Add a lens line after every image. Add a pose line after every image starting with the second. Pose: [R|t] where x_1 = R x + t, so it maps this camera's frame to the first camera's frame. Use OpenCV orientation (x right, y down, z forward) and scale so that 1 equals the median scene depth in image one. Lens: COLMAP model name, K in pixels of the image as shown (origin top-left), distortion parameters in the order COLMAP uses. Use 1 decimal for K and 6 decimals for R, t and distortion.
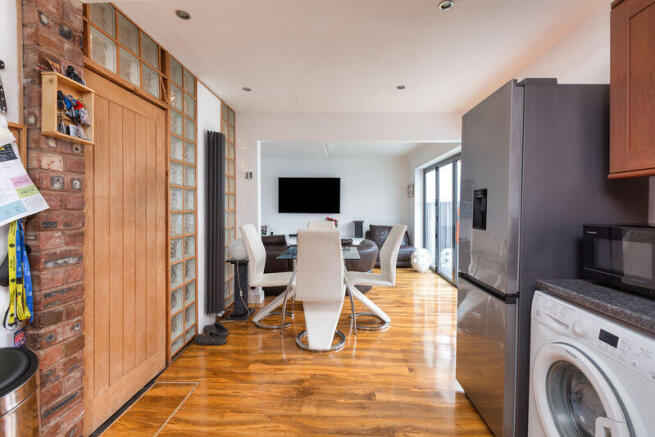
lens RADIAL K [[308.5, 0, 326.9], [0, 308.5, 202.9], [0, 0, 1]] dist [0.000210, 0.000126]
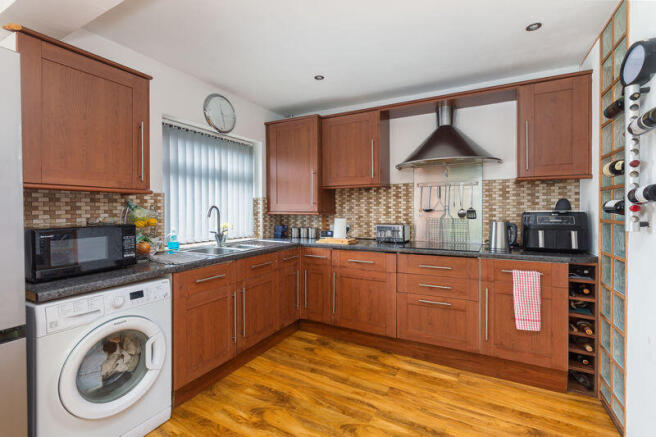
lens RADIAL K [[300.8, 0, 323.9], [0, 300.8, 215.9], [0, 0, 1]] dist [-0.000716, -0.000101]
pose [[-0.892034, -0.004001, 0.451950, -0.335837], [-0.000637, 0.999971, 0.007596, 0.010658], [-0.451967, 0.006488, -0.892011, 1.018368]]
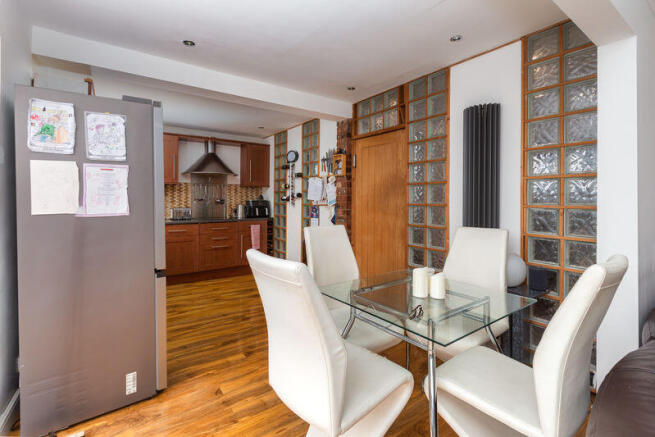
lens RADIAL K [[301.5, 0, 324.2], [0, 301.5, 209.1], [0, 0, 1]] dist [-0.001253, -0.000072]
pose [[-0.787183, 0.019575, -0.616409, 0.636326], [0.005758, 0.999686, 0.024395, 0.019496], [0.616693, 0.015654, -0.787048, 2.134726]]
